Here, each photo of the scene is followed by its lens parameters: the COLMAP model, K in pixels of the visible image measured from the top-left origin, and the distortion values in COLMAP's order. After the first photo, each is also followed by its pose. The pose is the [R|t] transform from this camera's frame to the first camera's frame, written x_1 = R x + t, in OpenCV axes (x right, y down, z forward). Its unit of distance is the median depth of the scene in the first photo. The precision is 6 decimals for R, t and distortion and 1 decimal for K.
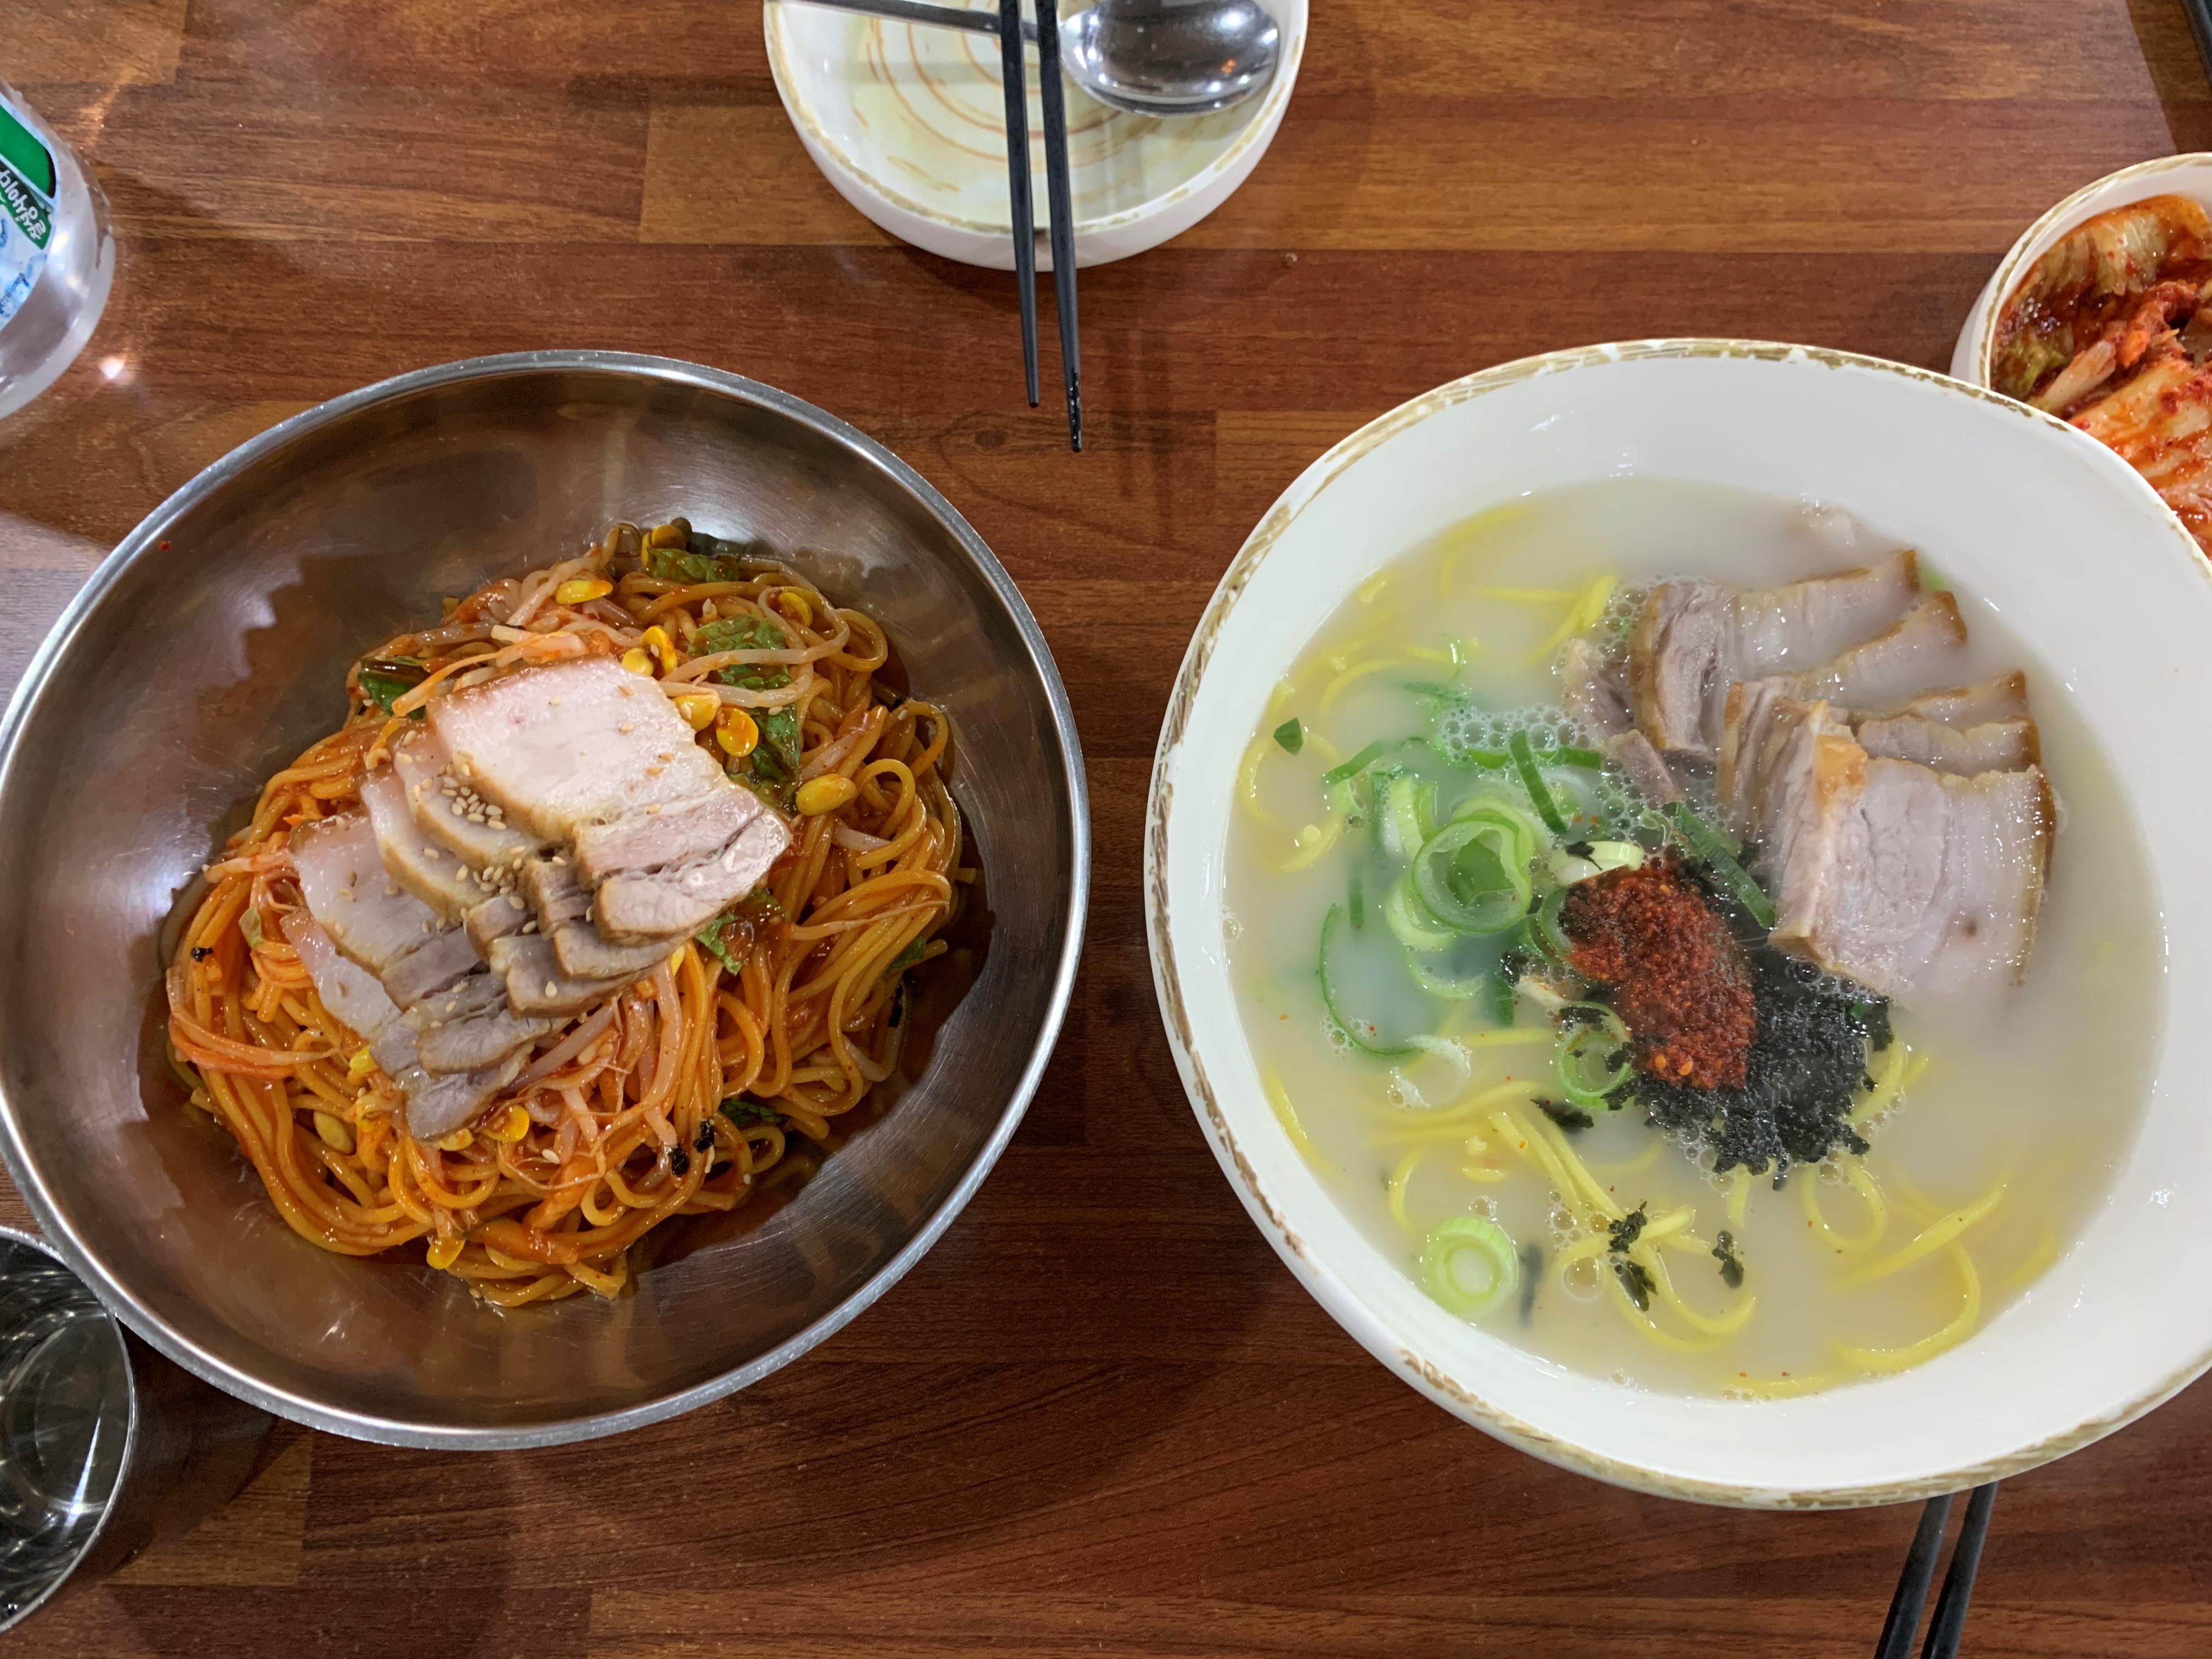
lens RADIAL K [[1670.9, 0, 1112.1], [0, 1670.9, 793.9], [0, 0, 1]] dist [0.049642, -0.116604]
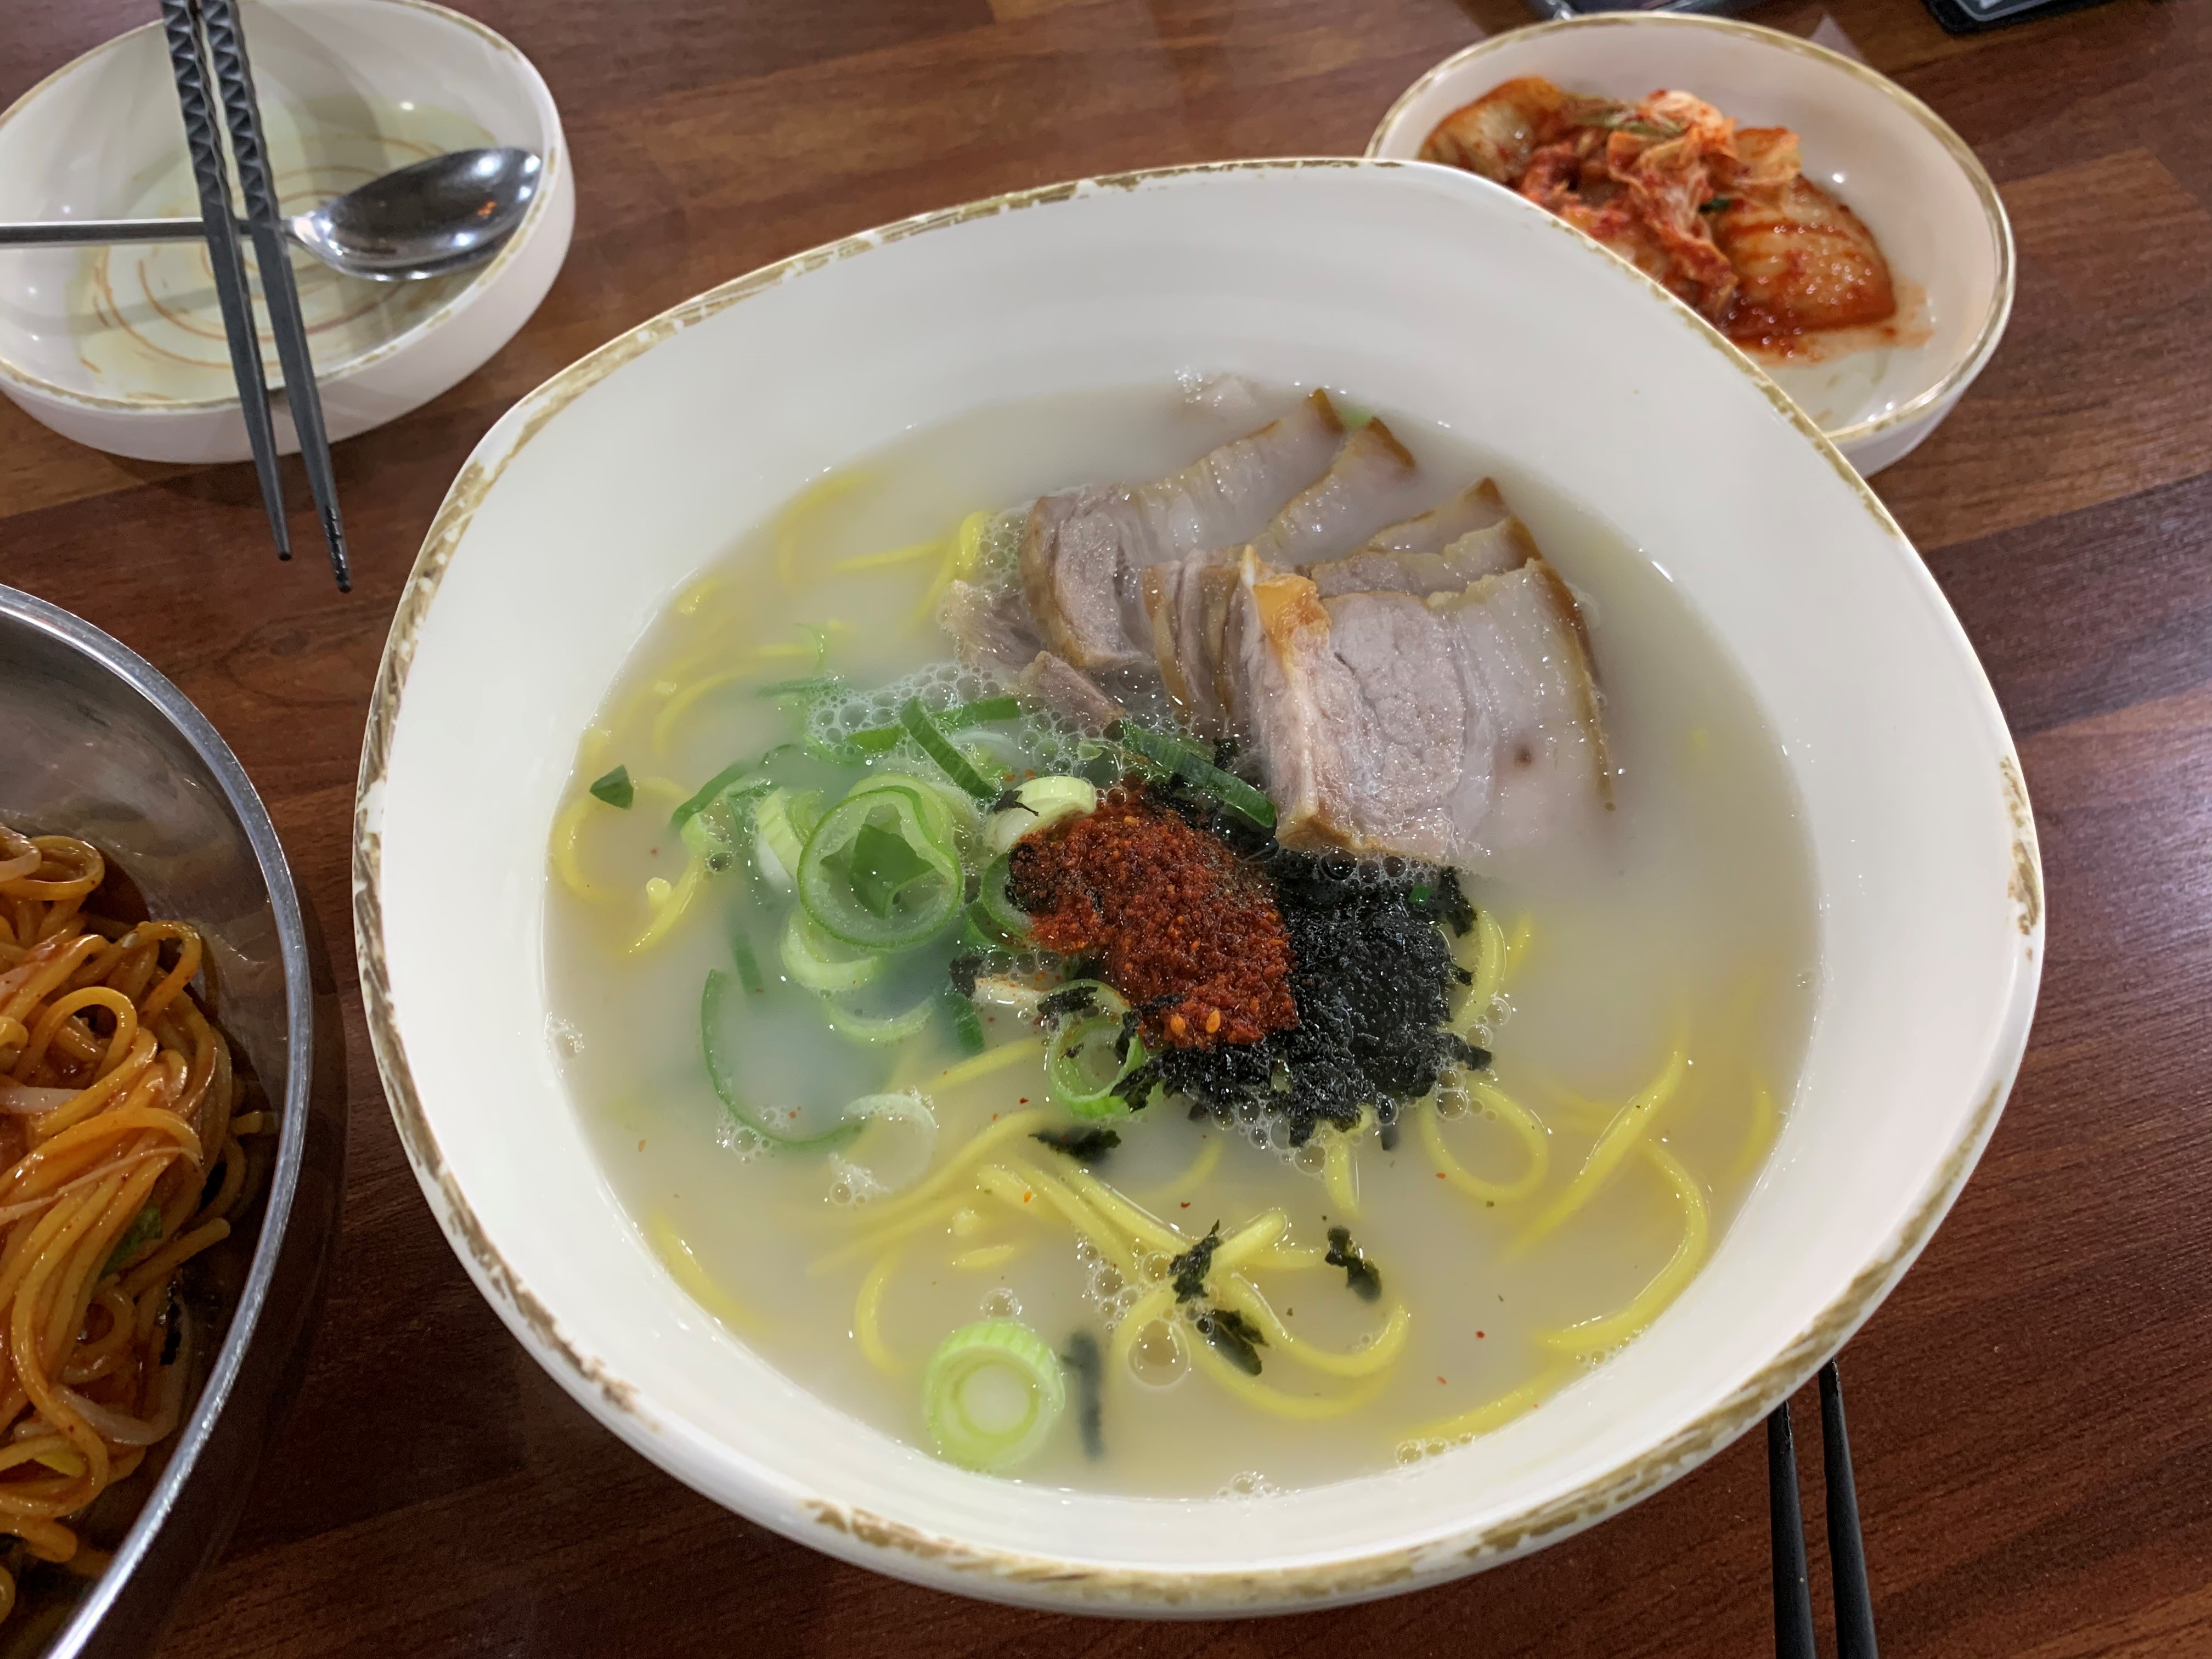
lens RADIAL K [[1670.0, 0, 1106.0], [0, 1670.0, 829.5], [0, 0, 1]] dist [0.031148, -0.030844]
pose [[0.951937, -0.275952, 0.132912, 0.213462], [0.301112, 0.922611, -0.241082, 0.231965], [-0.056099, 0.269516, 0.961361, 0.277086]]
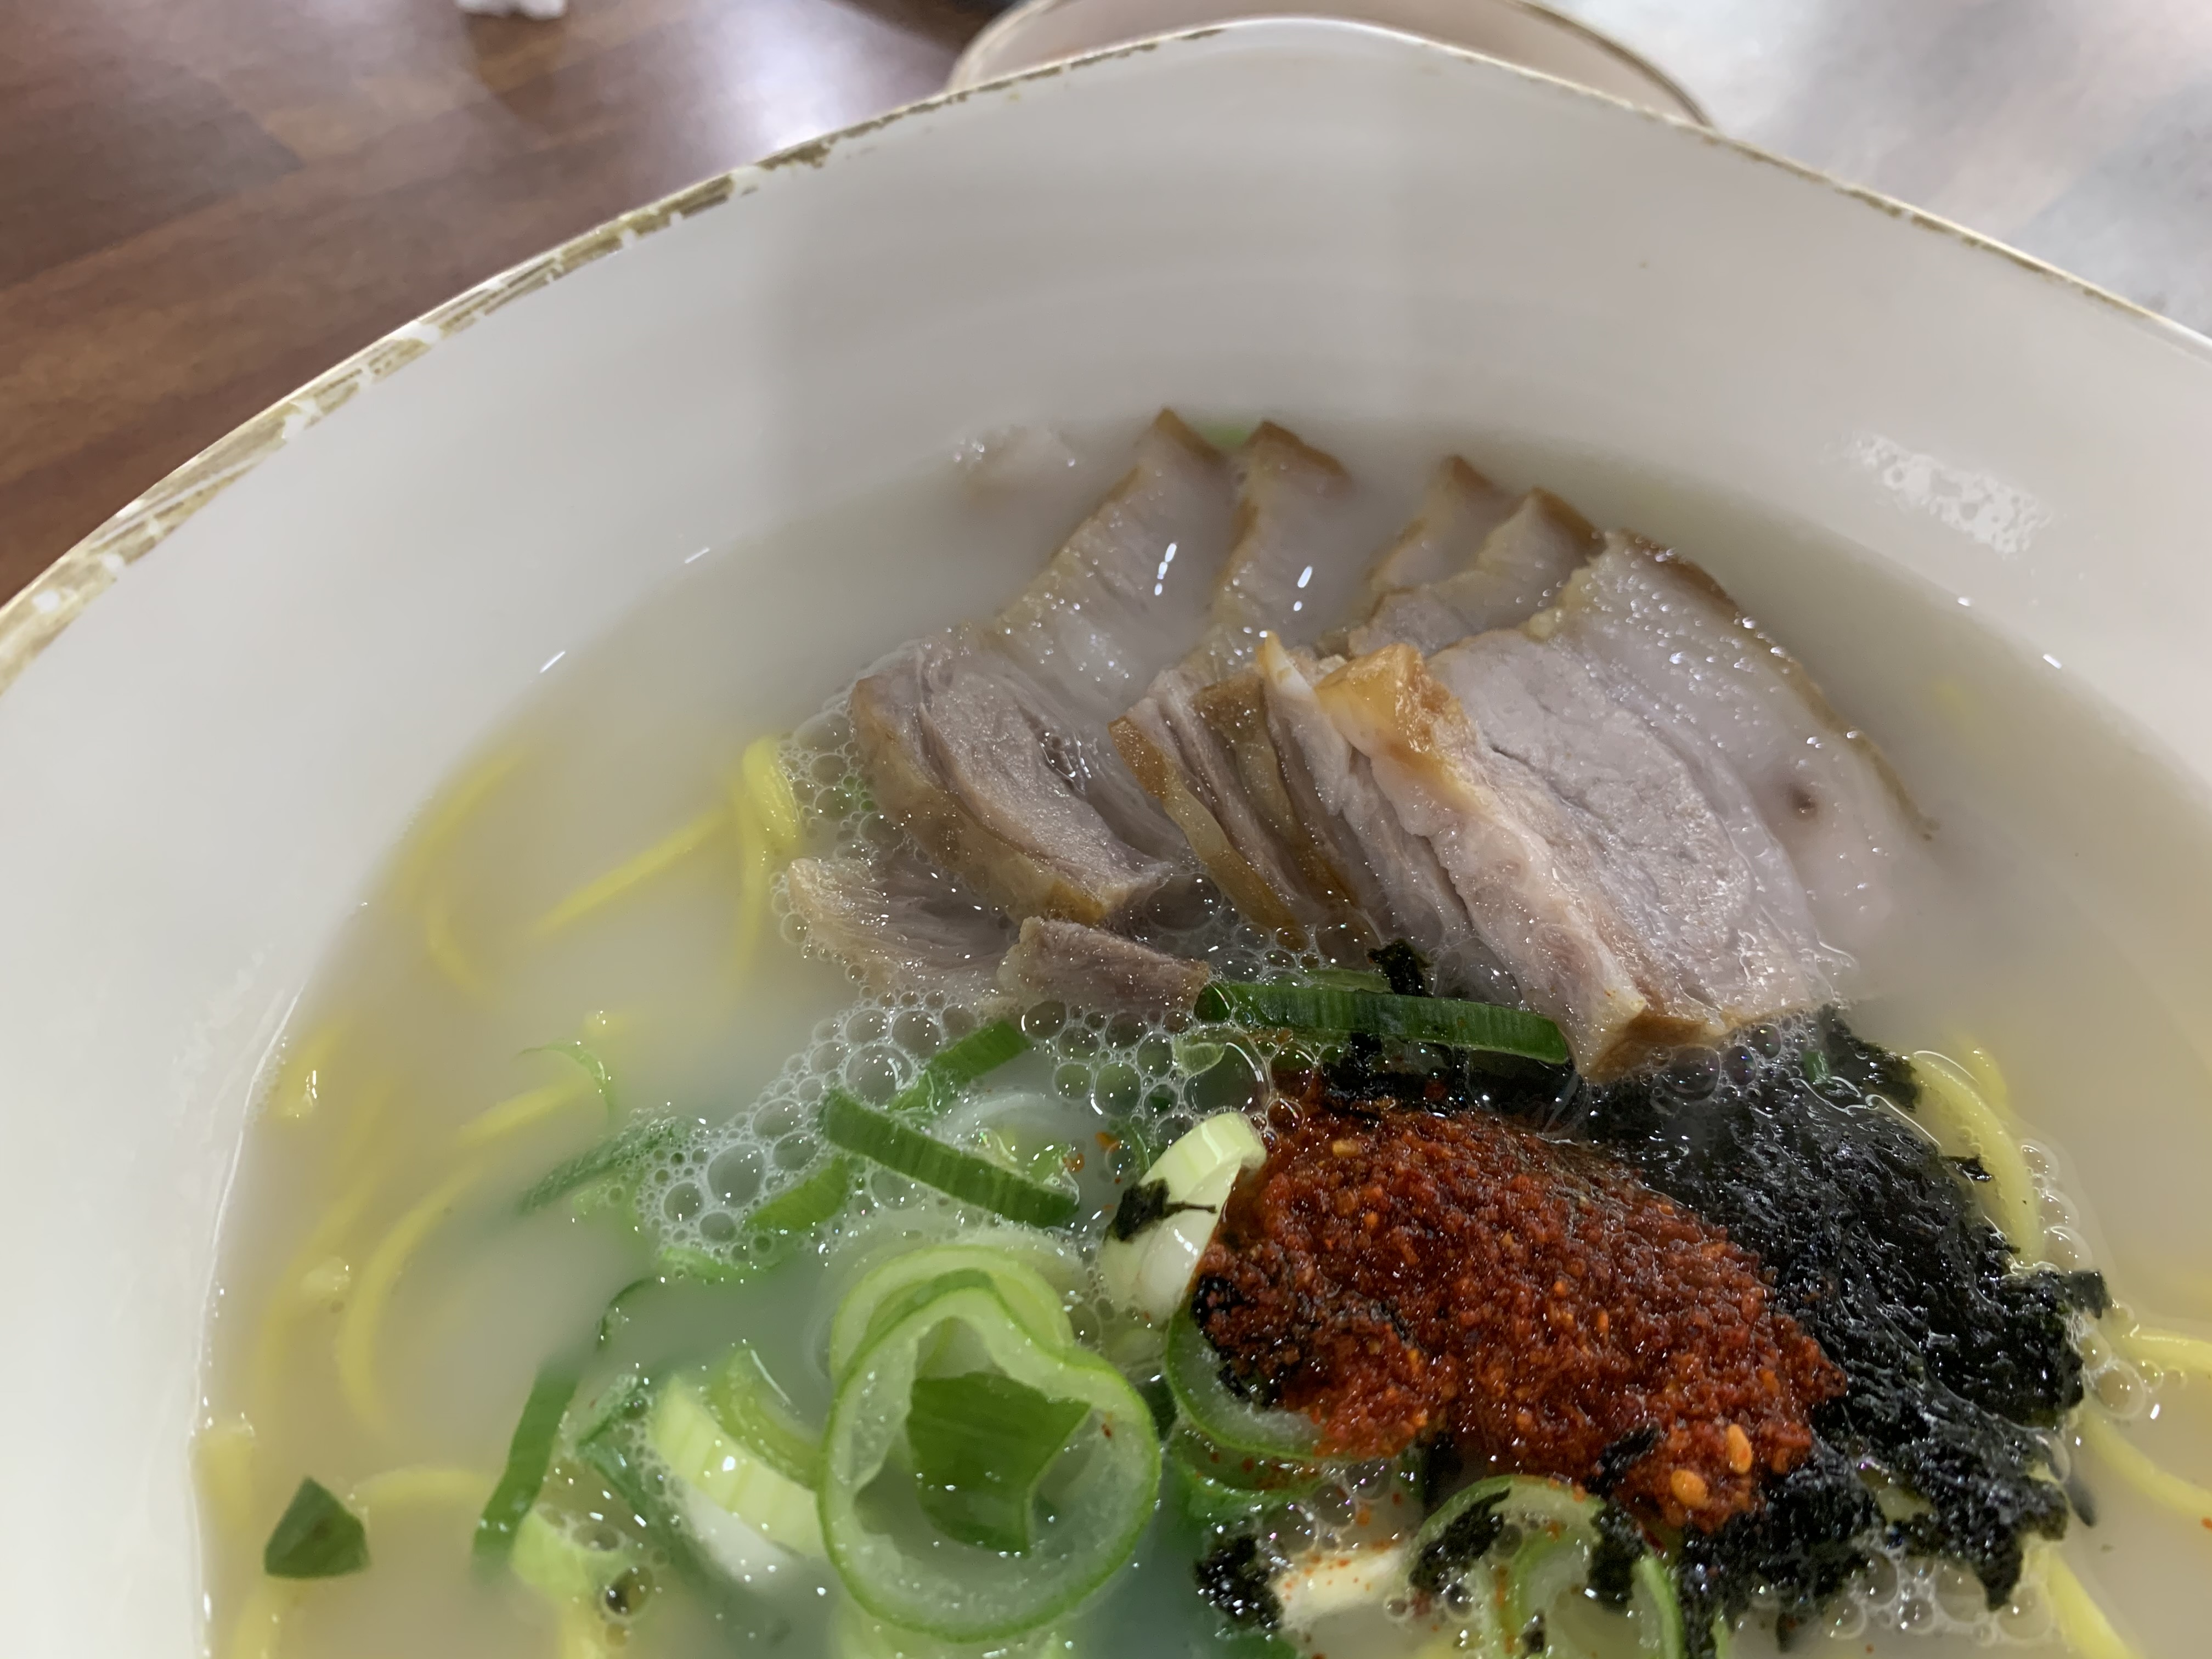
lens RADIAL K [[1713.7, 0, 1096.3], [0, 1713.7, 811.4], [0, 0, 1]] dist [0.009167, -0.065029]
pose [[0.690334, -0.547951, 0.472429, 0.134534], [0.684046, 0.706999, -0.179538, 0.031899], [-0.235628, 0.447104, 0.862889, 0.608398]]
